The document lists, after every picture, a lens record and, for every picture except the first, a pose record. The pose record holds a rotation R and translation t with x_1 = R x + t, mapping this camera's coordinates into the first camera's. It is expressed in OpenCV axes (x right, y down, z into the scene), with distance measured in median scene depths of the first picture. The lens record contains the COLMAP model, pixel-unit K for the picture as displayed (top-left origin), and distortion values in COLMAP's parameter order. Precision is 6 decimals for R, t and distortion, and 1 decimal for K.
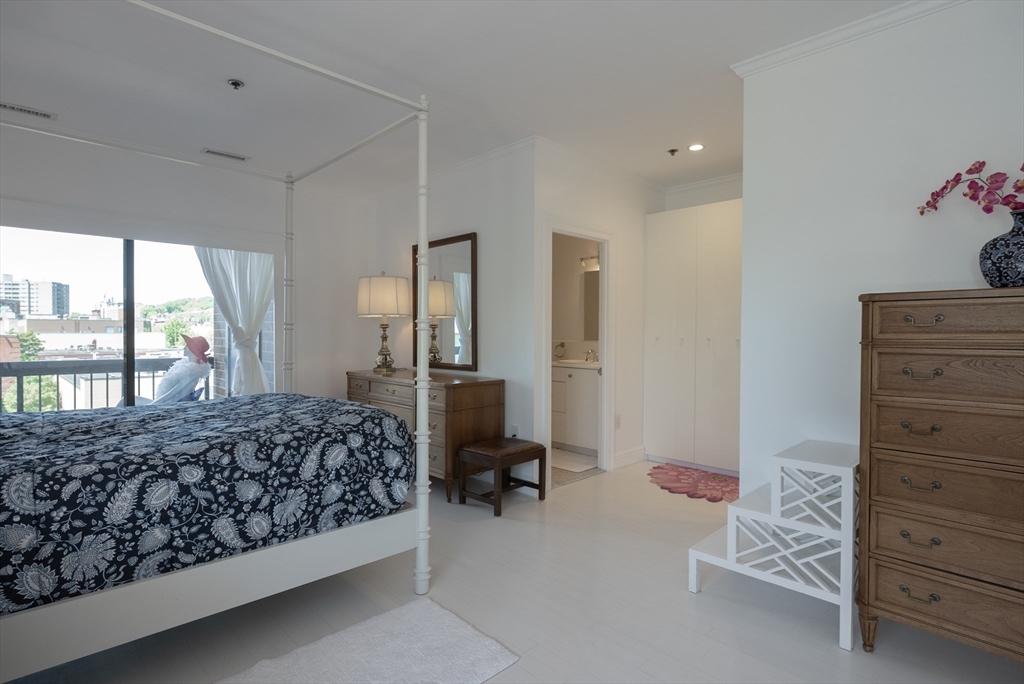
lens RADIAL K [[517.6, 0, 511.0], [0, 517.6, 339.2], [0, 0, 1]] dist [-0.001127, 0.001445]
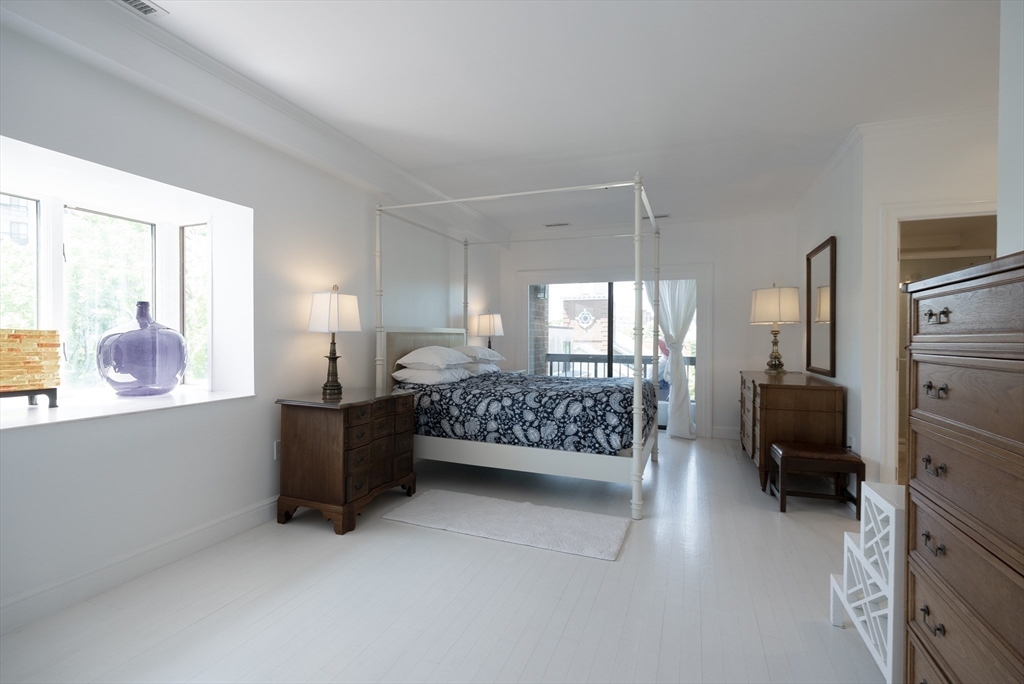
lens RADIAL K [[471.4, 0, 512.2], [0, 471.4, 341.0], [0, 0, 1]] dist [-0.007212, 0.003270]
pose [[0.419593, 0.003573, -0.907705, 1.004370], [-0.015147, 0.999881, -0.003066, 0.010772], [0.907586, 0.015036, 0.419598, 0.159761]]
